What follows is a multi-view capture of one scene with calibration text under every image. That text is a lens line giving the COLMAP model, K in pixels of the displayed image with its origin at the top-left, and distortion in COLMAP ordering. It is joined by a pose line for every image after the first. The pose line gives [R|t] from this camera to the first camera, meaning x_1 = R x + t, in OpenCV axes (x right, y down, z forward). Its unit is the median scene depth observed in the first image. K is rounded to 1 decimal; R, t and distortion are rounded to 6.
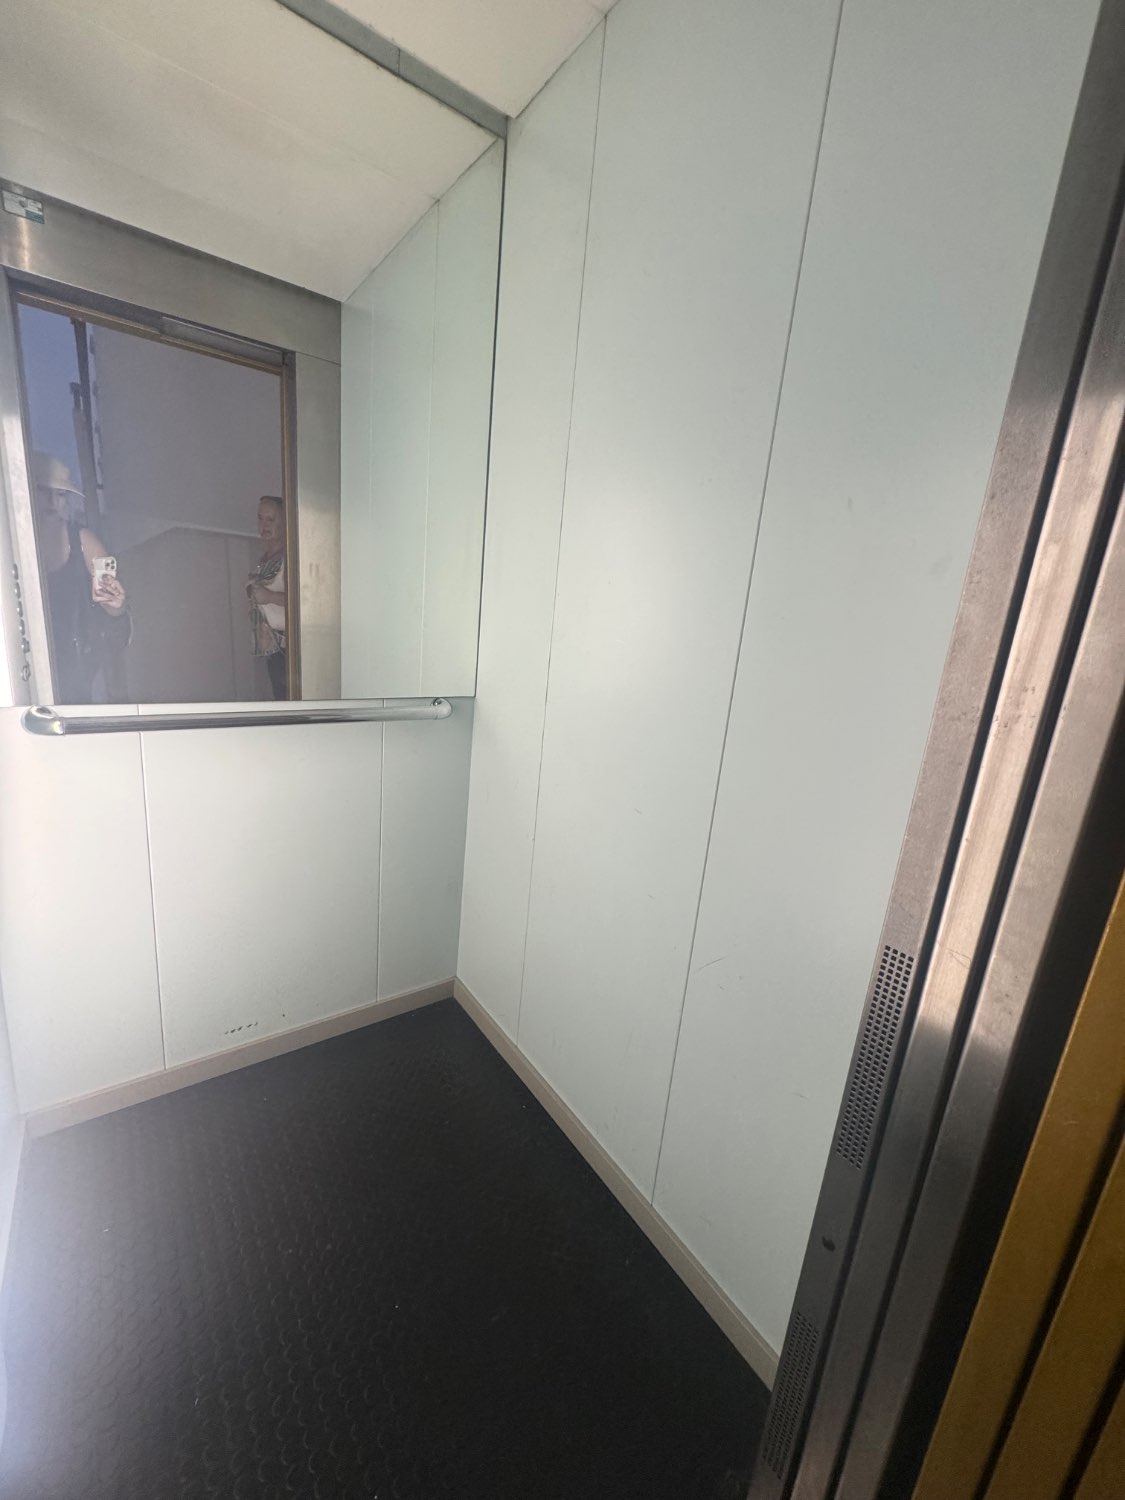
lens RADIAL K [[602.1, 0, 562.5], [0, 602.1, 750.0], [0, 0, 1]] dist [-0.003067, 0.000394]
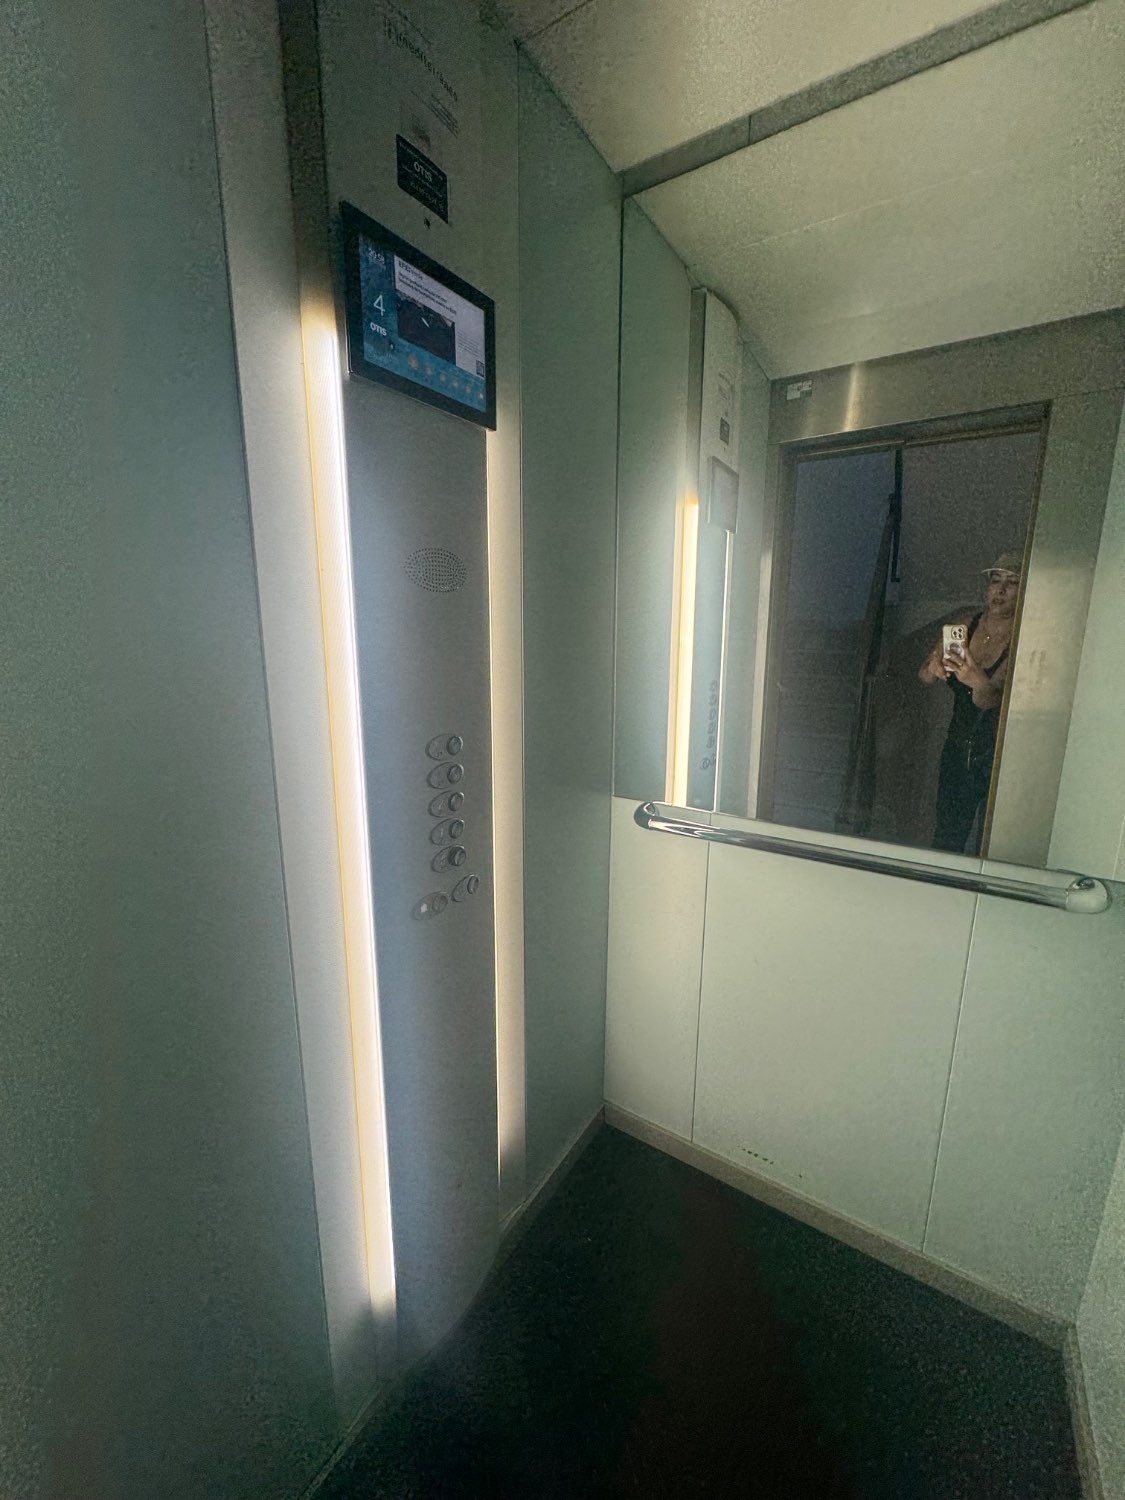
lens RADIAL K [[602.1, 0, 562.5], [0, 602.1, 750.0], [0, 0, 1]] dist [-0.003067, 0.000394]
pose [[0.346878, 0.095132, -0.933073, 0.131629], [-0.188506, 0.981614, 0.030003, -0.098899], [0.918772, 0.165482, 0.358433, 0.185130]]
